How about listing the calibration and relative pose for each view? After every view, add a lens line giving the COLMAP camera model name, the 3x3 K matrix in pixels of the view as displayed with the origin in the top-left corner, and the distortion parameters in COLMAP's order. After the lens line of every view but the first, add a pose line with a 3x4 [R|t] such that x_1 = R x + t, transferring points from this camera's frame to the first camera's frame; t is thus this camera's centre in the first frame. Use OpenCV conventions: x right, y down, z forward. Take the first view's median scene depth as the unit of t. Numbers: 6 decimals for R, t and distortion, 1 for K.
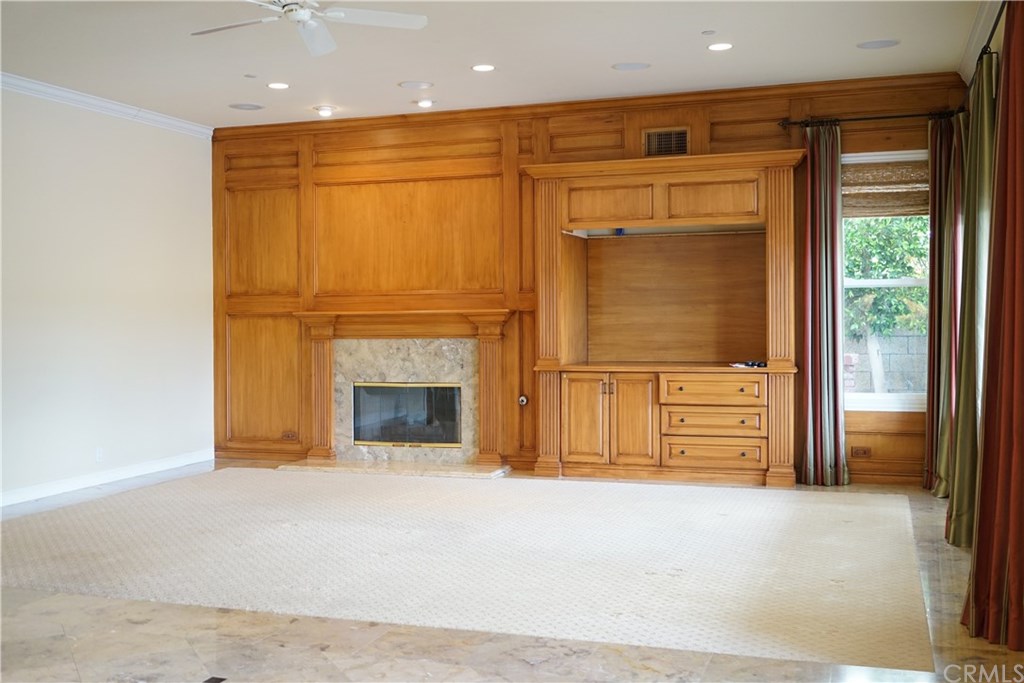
lens RADIAL K [[1036.1, 0, 512.0], [0, 1036.1, 341.5], [0, 0, 1]] dist [-0.004836, -0.019289]
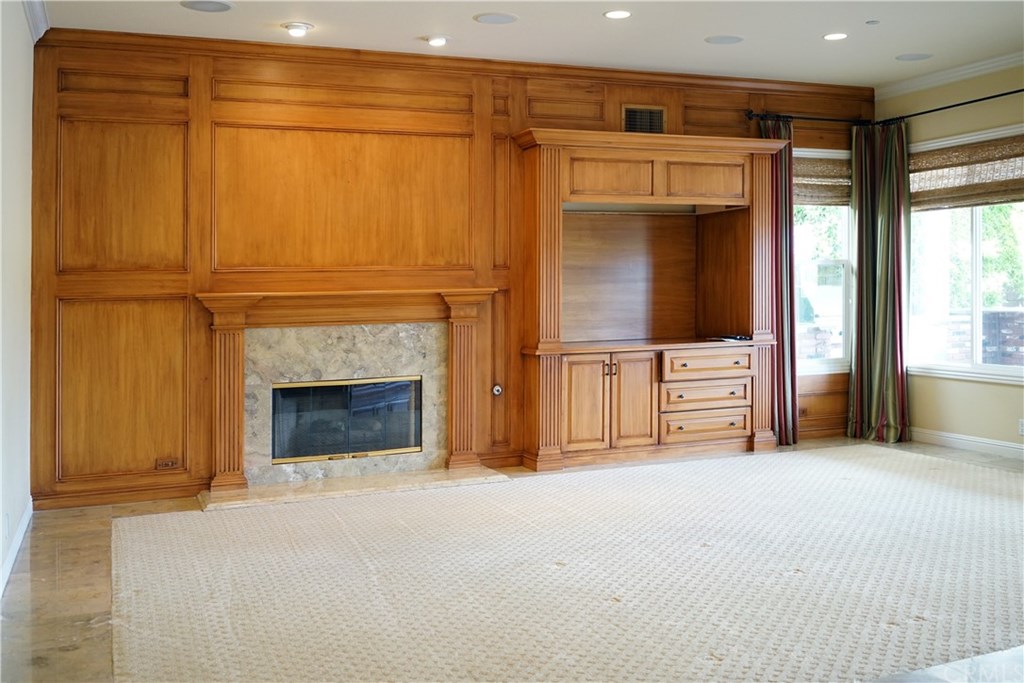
lens RADIAL K [[1007.5, 0, 512.9], [0, 1007.5, 308.2], [0, 0, 1]] dist [0.009864, -0.112014]
pose [[0.747829, -0.015748, 0.663704, -0.537408], [0.030018, 0.999498, -0.010107, -0.004244], [-0.663212, 0.027481, 0.747927, 0.327784]]
